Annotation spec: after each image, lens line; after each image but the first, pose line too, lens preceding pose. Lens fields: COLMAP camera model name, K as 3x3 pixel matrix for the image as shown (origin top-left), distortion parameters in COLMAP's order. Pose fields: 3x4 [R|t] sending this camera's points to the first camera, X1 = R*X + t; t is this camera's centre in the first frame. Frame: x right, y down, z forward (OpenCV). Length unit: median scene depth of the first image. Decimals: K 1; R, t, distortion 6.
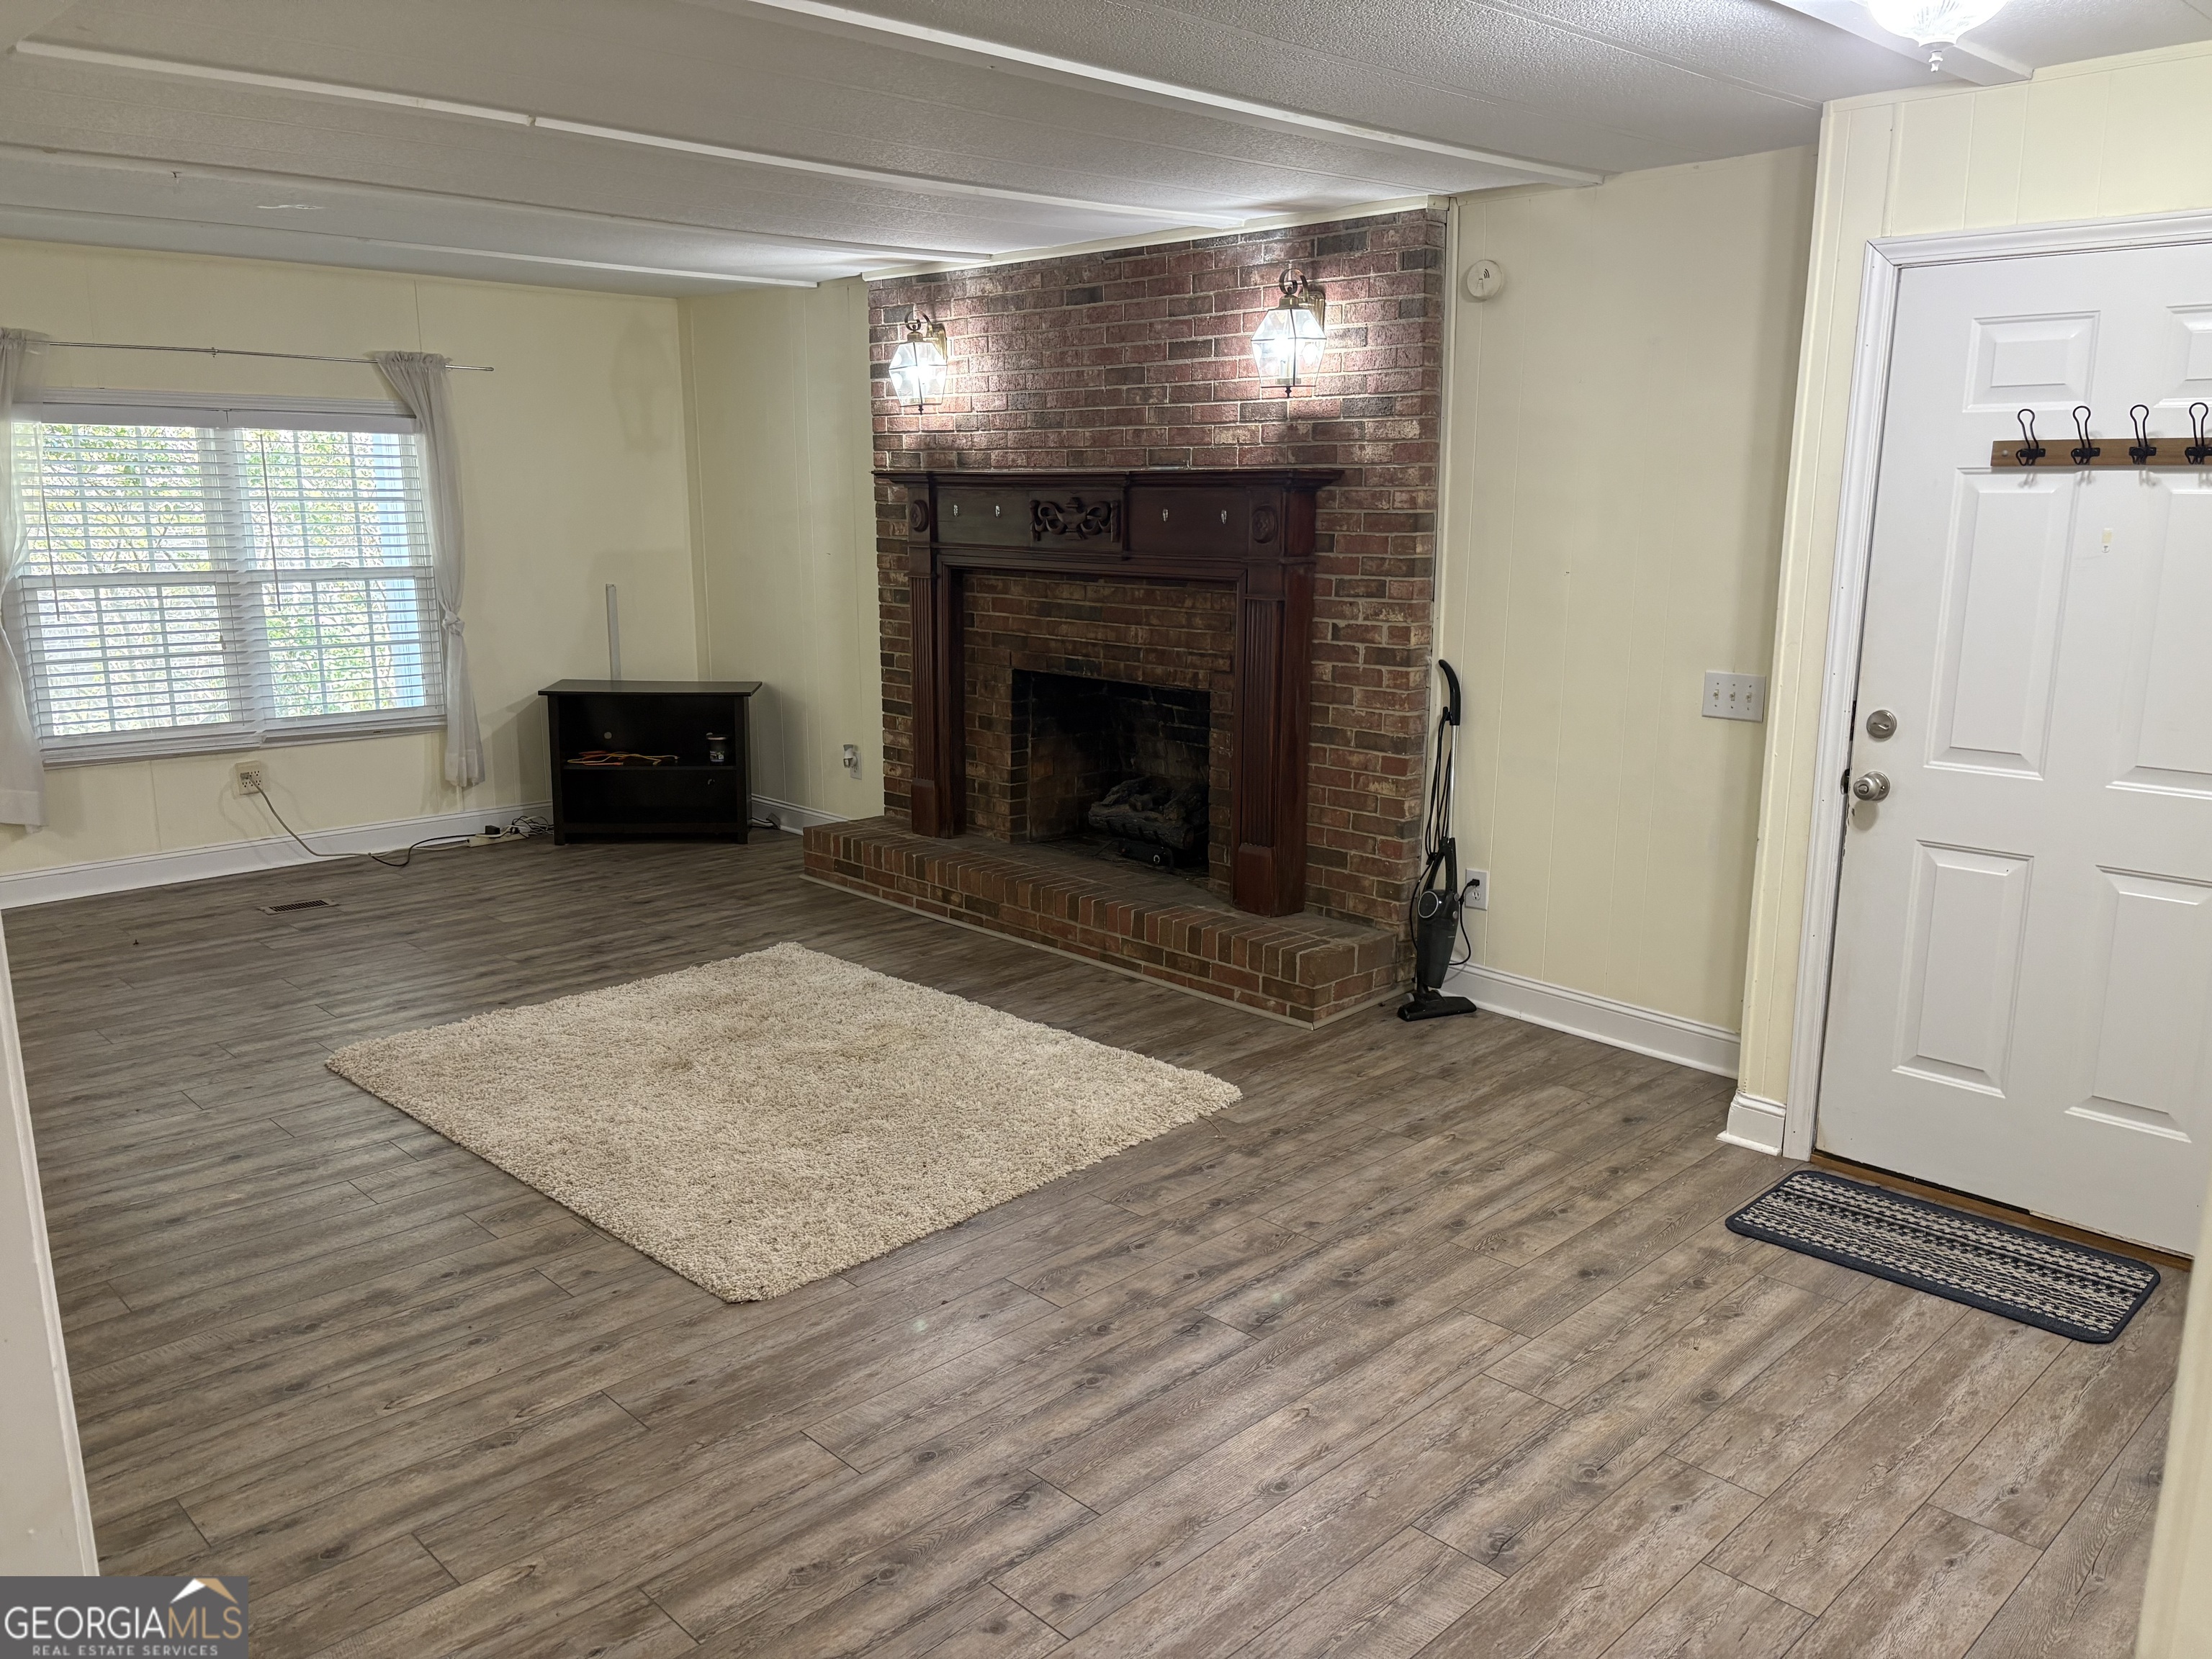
lens RADIAL K [[1669.5, 0, 1105.8], [0, 1669.5, 854.5], [0, 0, 1]] dist [0.053311, -0.047629]
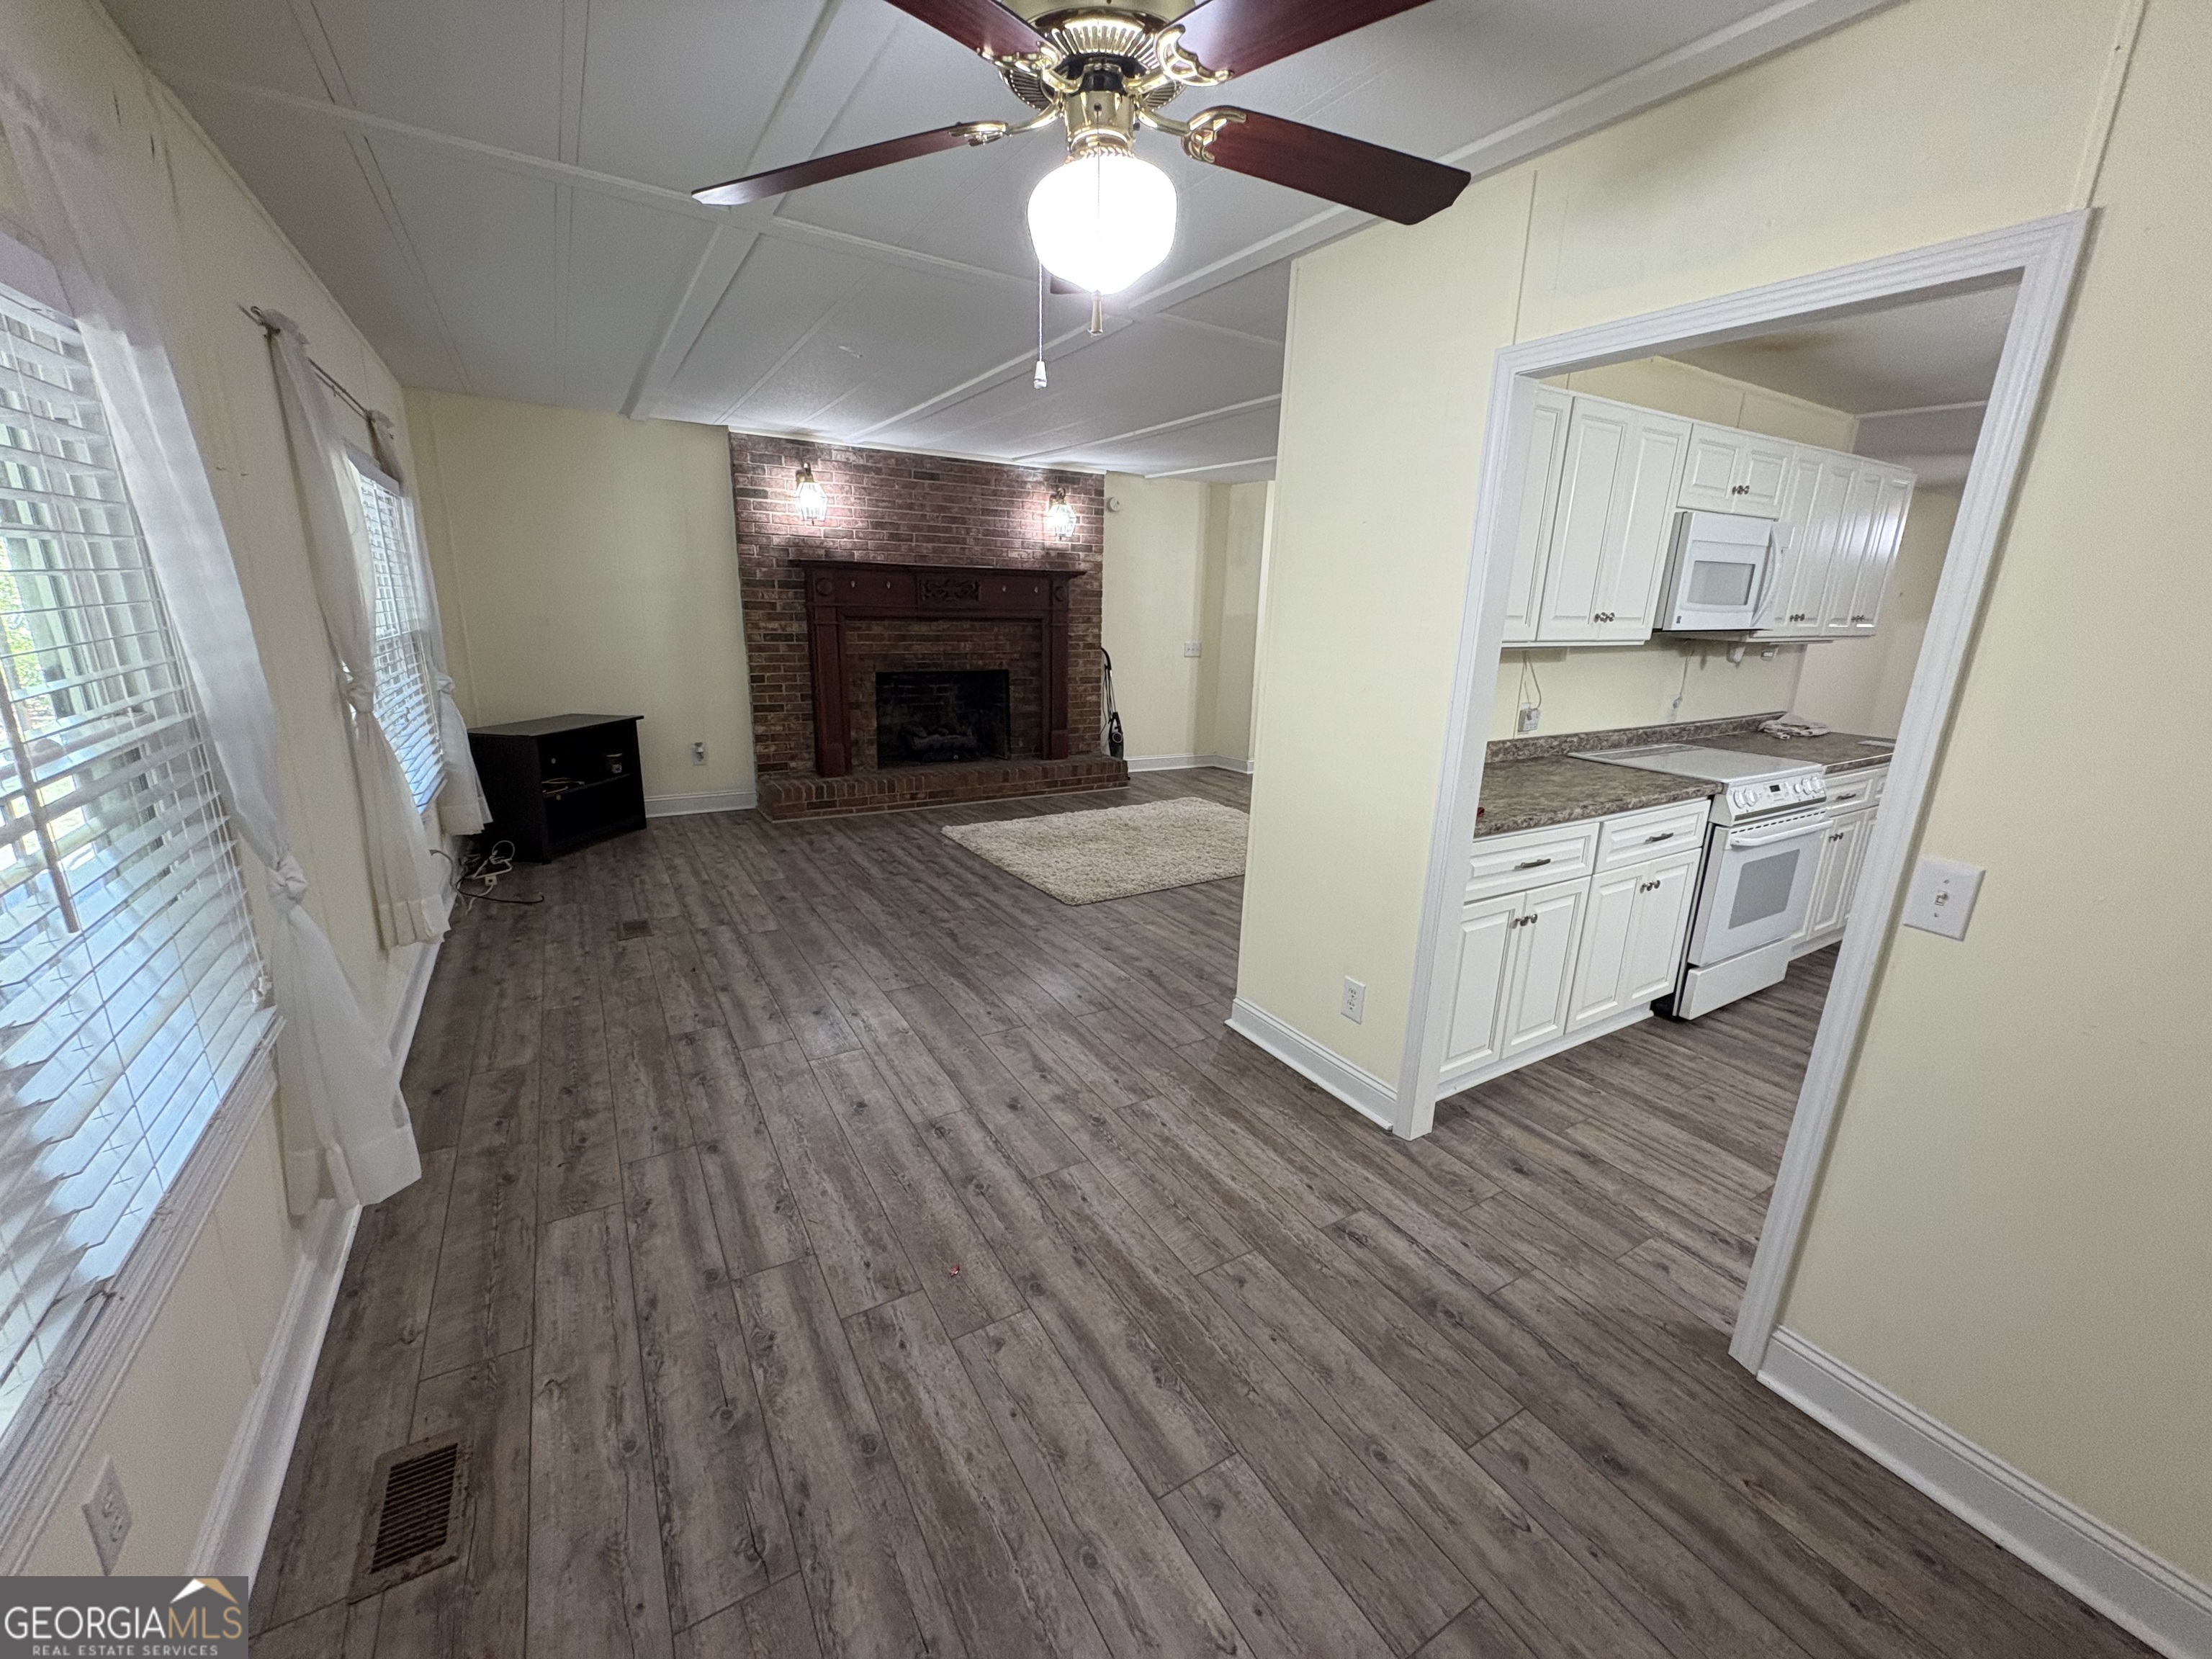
lens RADIAL K [[879.7, 0, 1107.3], [0, 879.7, 828.2], [0, 0, 1]] dist [-0.000271, 0.000994]
pose [[0.229035, -0.242552, 0.942715, -1.066577], [0.187308, 0.961342, 0.201837, -0.106624], [-0.955227, 0.130350, 0.265613, 0.592571]]
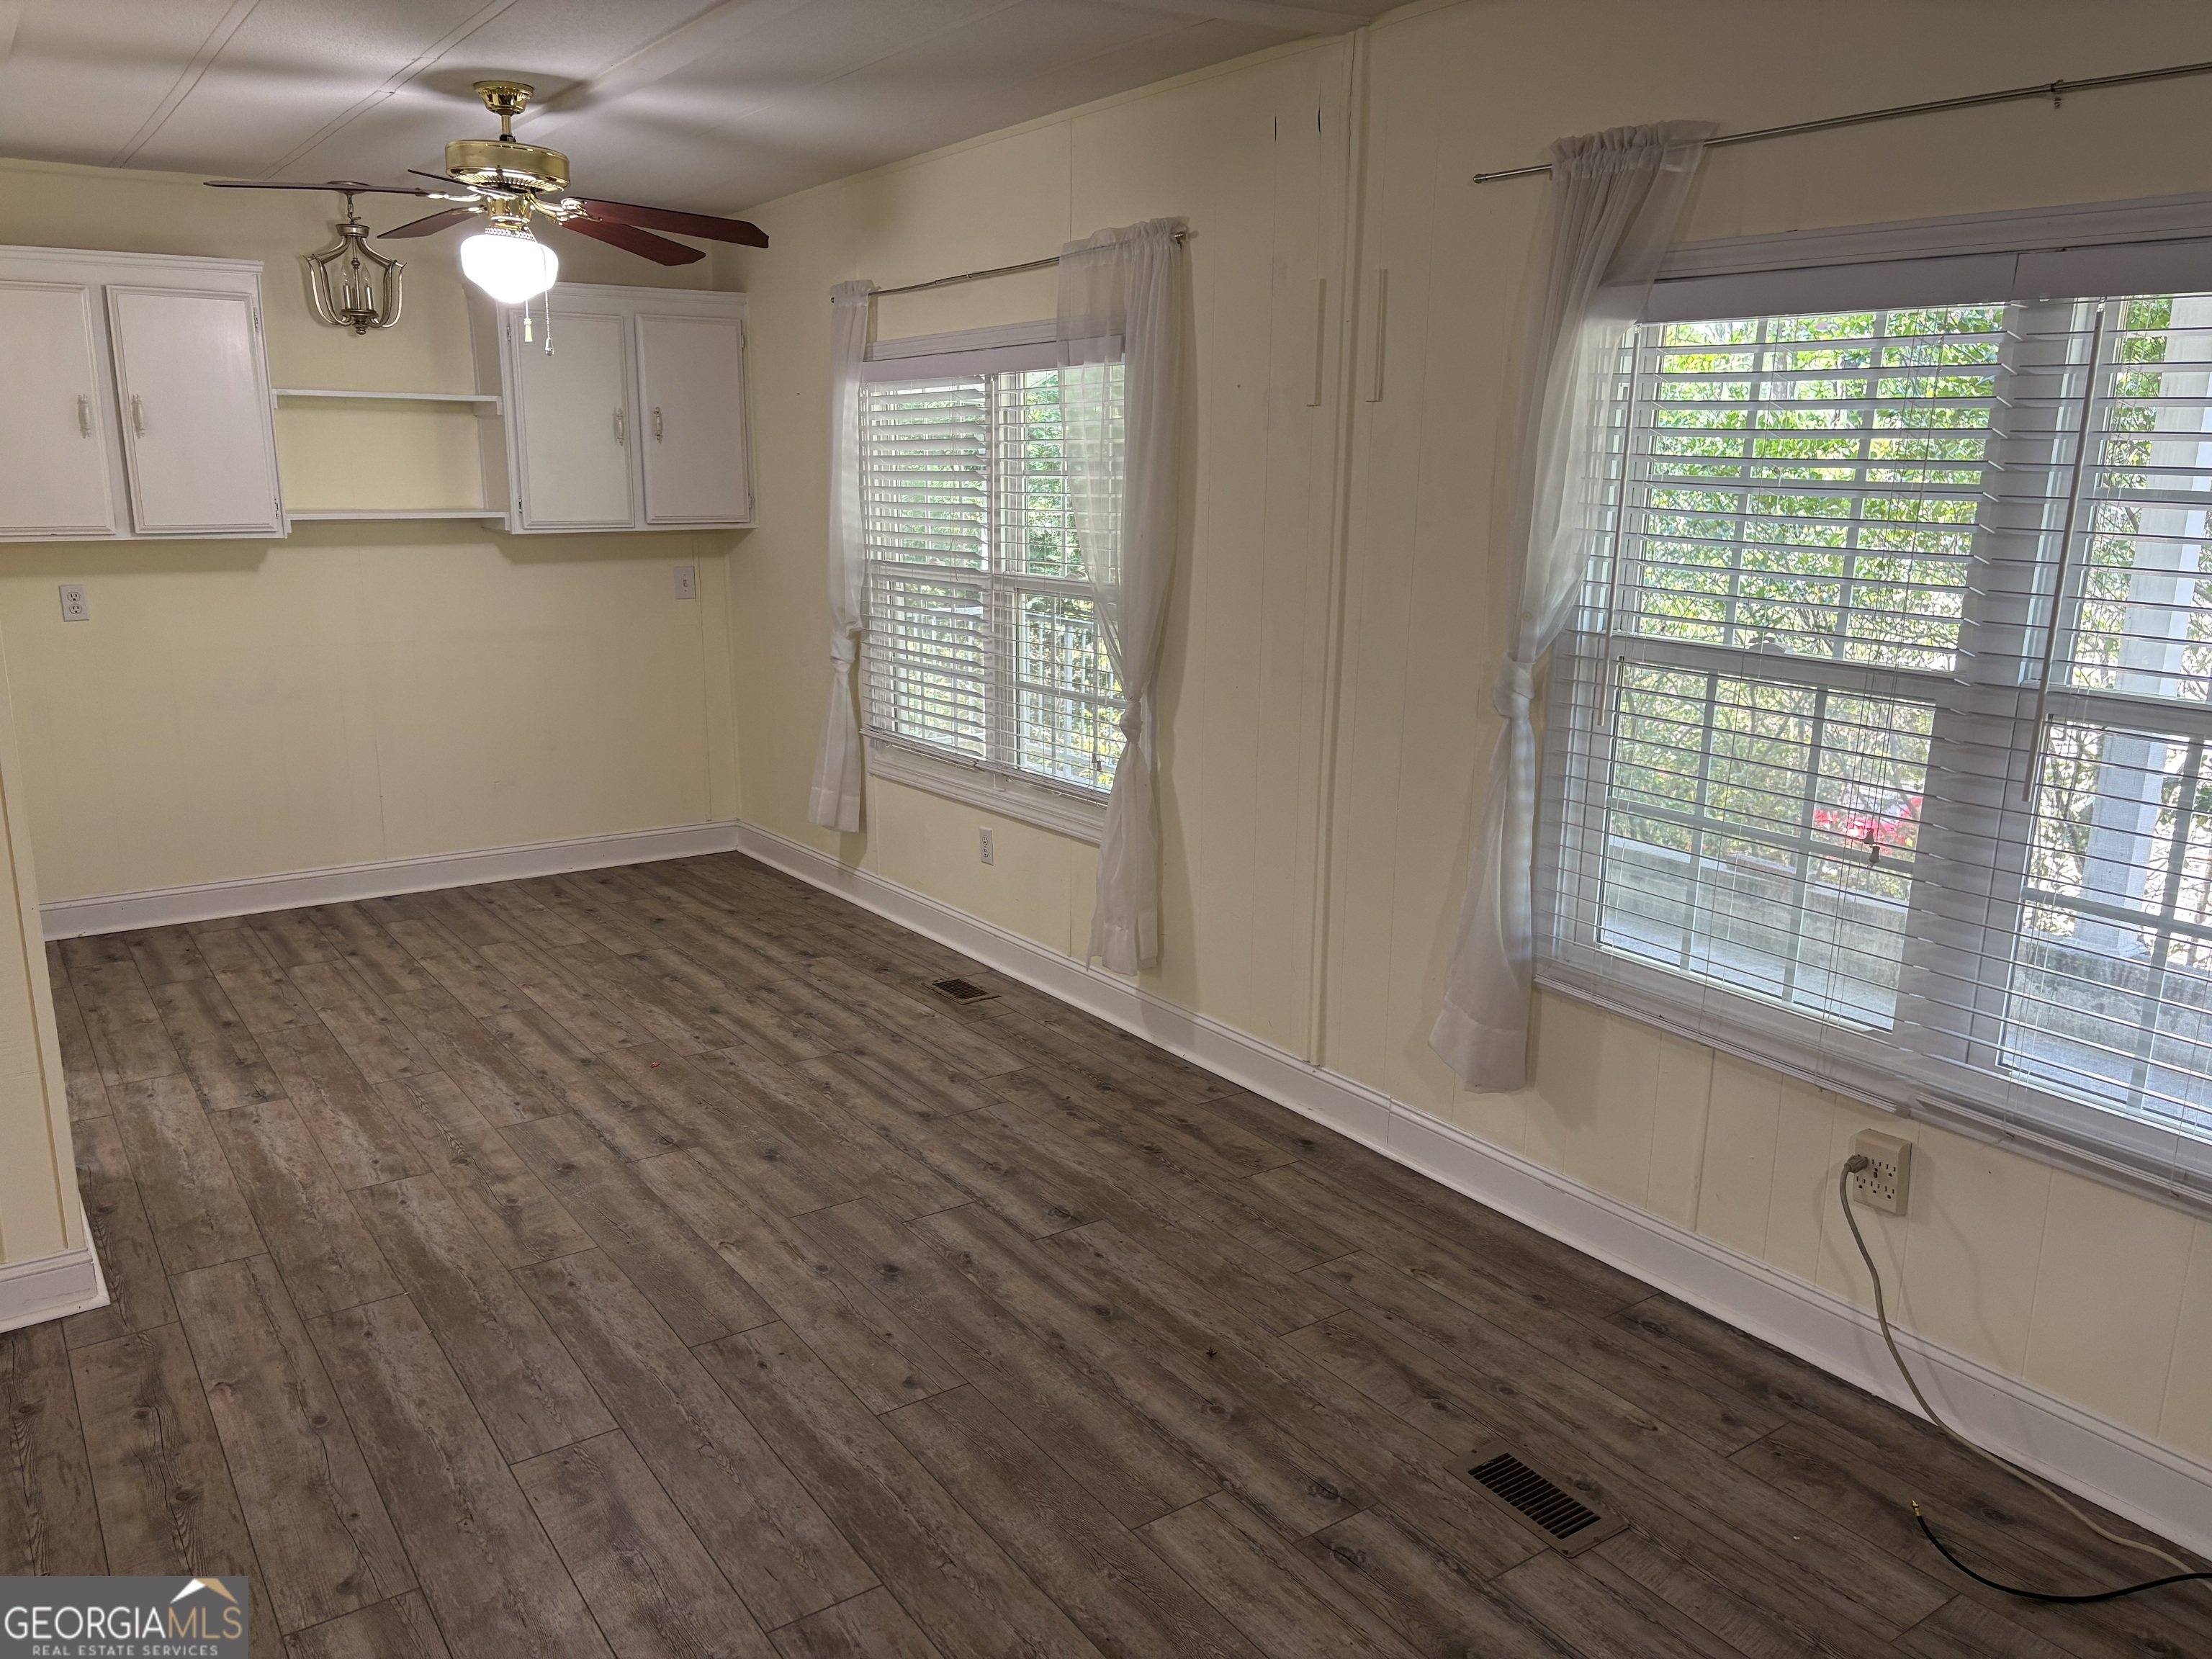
lens RADIAL K [[1669.5, 0, 1103.0], [0, 1669.5, 847.8], [0, 0, 1]] dist [0.053311, -0.047629]
pose [[-0.168387, 0.231825, -0.958073, -0.122333], [-0.224739, 0.937323, 0.266304, -0.224608], [0.959759, 0.260158, -0.105733, 1.014189]]
